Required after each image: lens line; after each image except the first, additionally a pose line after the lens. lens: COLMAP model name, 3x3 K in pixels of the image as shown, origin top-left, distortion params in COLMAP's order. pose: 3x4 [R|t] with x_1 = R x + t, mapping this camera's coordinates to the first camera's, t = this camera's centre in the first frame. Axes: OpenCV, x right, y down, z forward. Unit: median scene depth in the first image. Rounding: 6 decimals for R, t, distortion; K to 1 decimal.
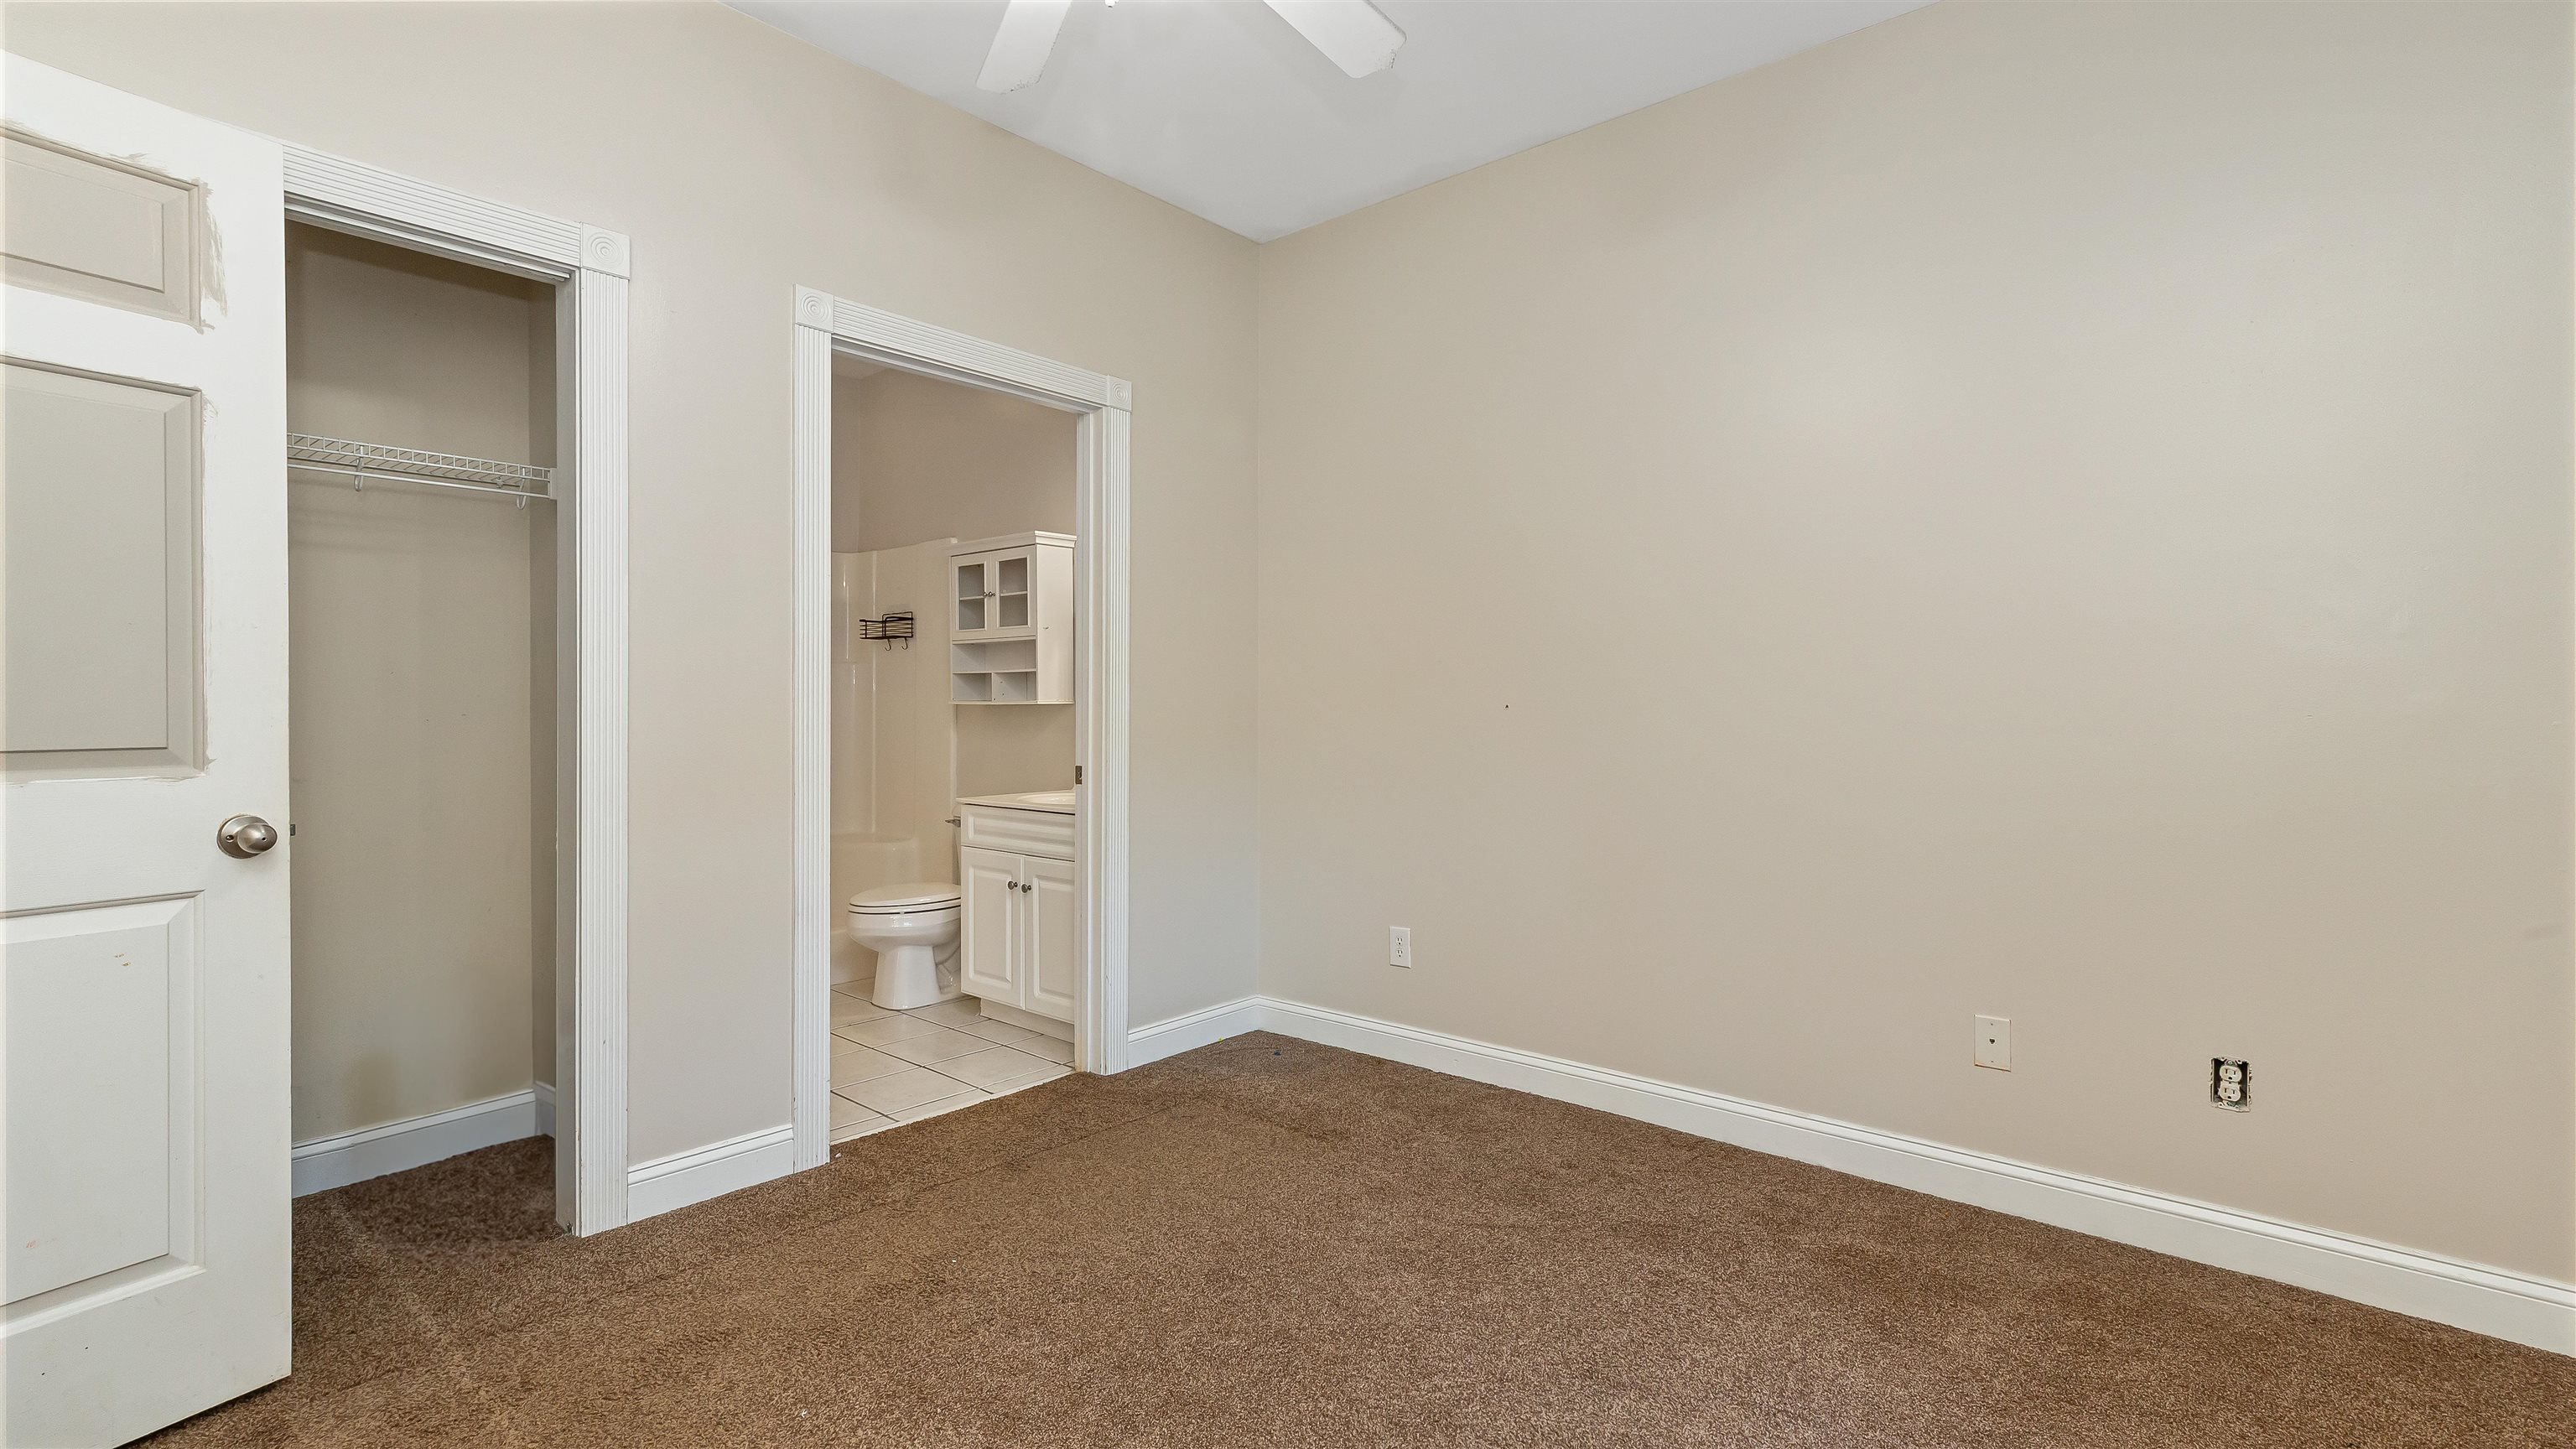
lens RADIAL K [[1163.5, 0, 1260.6], [0, 1163.5, 710.5], [0, 0, 1]] dist [0.005156, -0.000193]
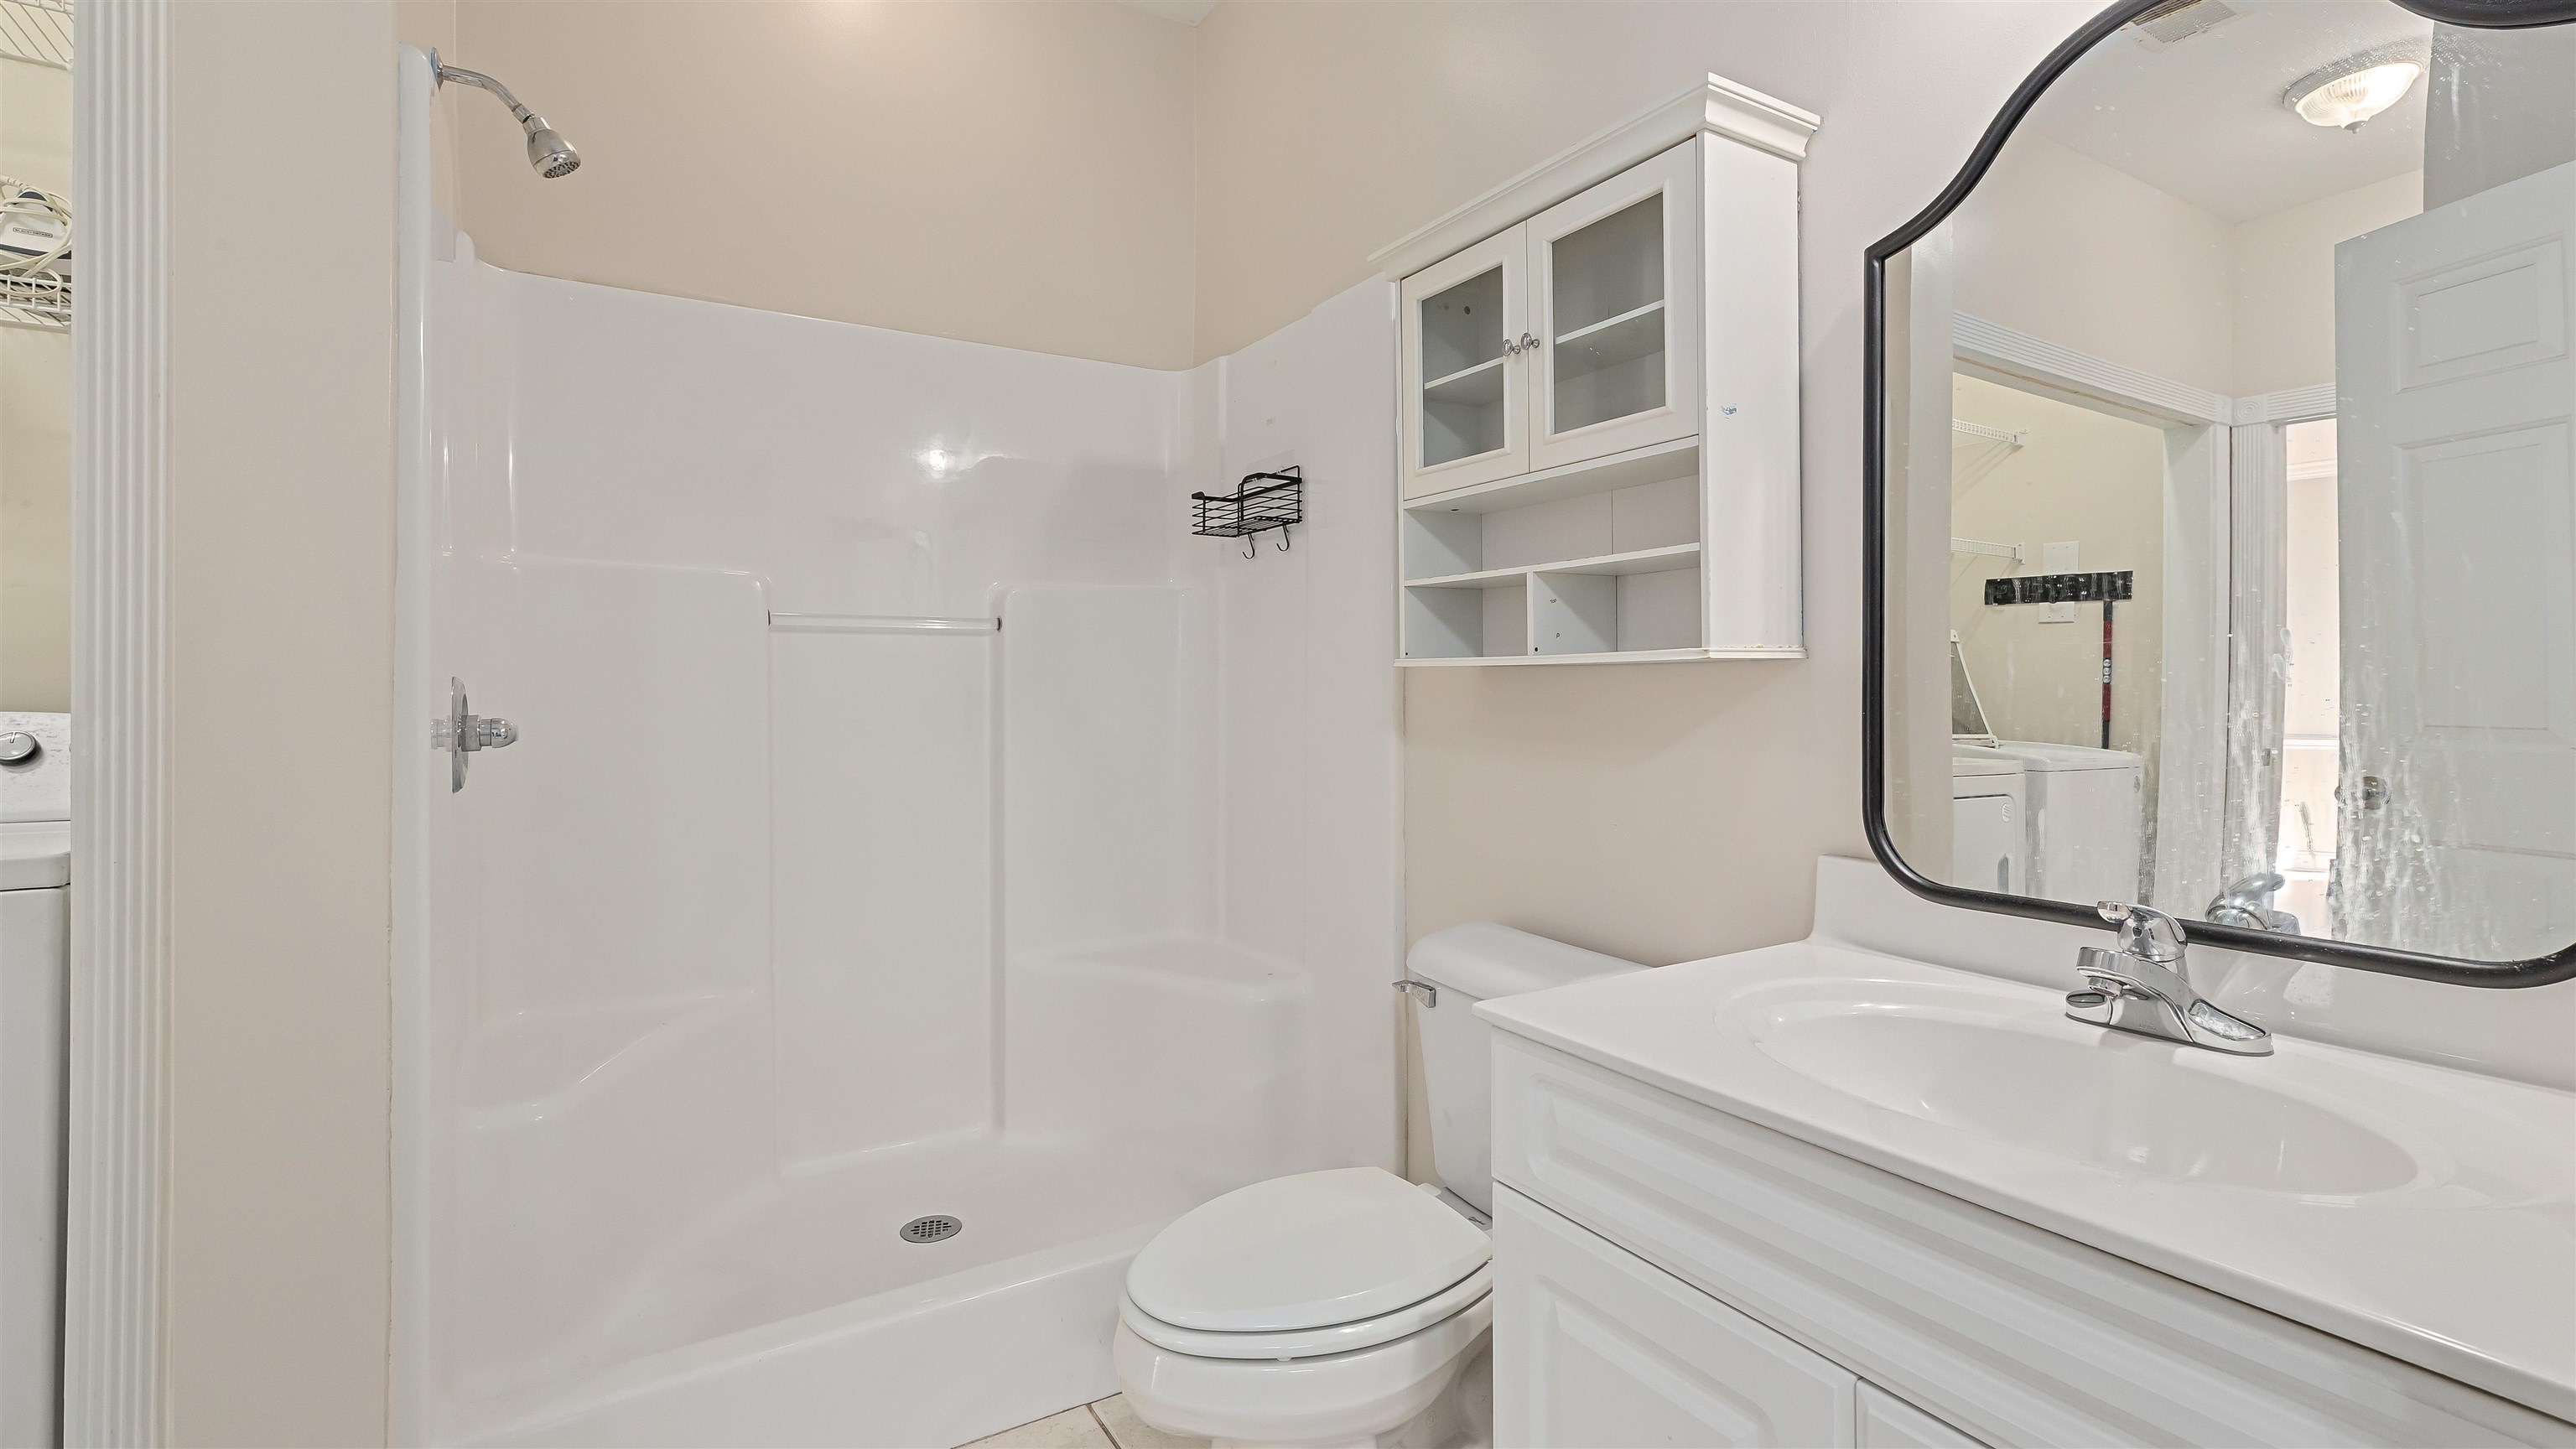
lens RADIAL K [[1163.5, 0, 1303.1], [0, 1163.5, 701.3], [0, 0, 1]] dist [0.005156, -0.000193]
pose [[0.962425, 0.001653, -0.271544, -0.200319], [0.001086, 0.999950, 0.009936, 0.001489], [0.271547, -0.009858, 0.962375, 0.646558]]
